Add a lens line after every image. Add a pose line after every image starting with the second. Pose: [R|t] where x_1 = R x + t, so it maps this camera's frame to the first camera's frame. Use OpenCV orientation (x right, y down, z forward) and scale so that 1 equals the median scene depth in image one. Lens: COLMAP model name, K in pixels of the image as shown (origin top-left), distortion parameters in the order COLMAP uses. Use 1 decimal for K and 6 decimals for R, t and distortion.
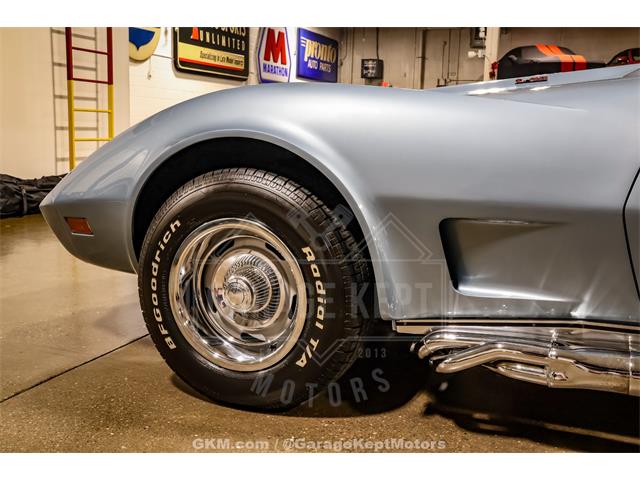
lens RADIAL K [[707.9, 0, 320.0], [0, 707.9, 240.0], [0, 0, 1]] dist [0.022149, 0.028698]
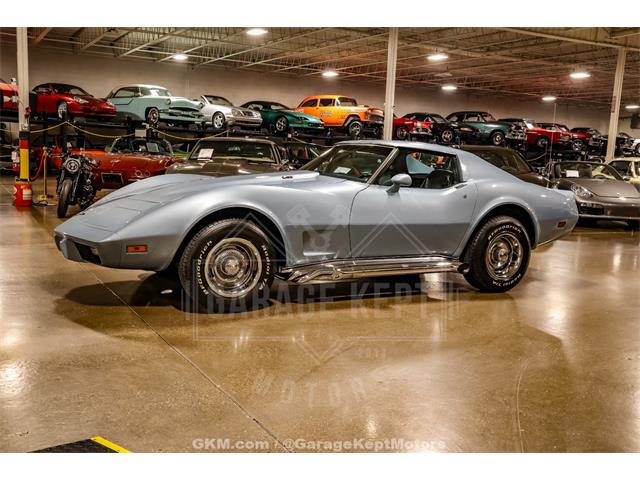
lens RADIAL K [[707.9, 0, 320.0], [0, 707.9, 240.0], [0, 0, 1]] dist [0.022149, 0.028698]
pose [[0.641075, -0.088722, 0.762333, -1.909401], [0.089967, 0.995135, 0.040159, -0.099315], [-0.762187, 0.042840, 0.645938, -0.928473]]
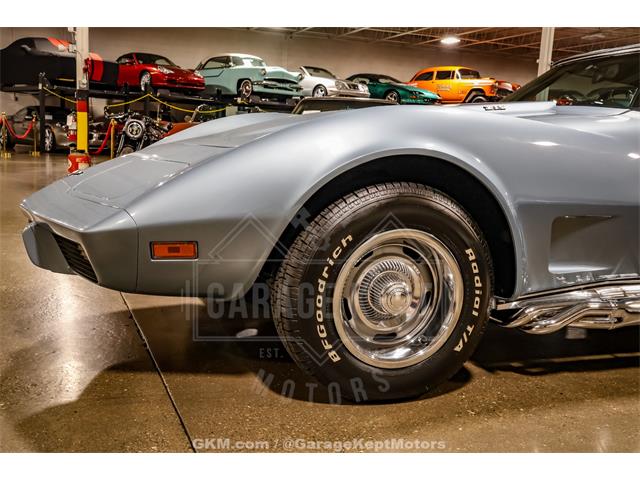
lens RADIAL K [[707.9, 0, 320.0], [0, 707.9, 240.0], [0, 0, 1]] dist [0.022149, 0.028698]
pose [[0.734655, -0.078575, 0.673875, -0.954371], [0.071592, 0.996703, 0.038168, -0.064772], [-0.674653, 0.020204, 0.737859, 0.279777]]
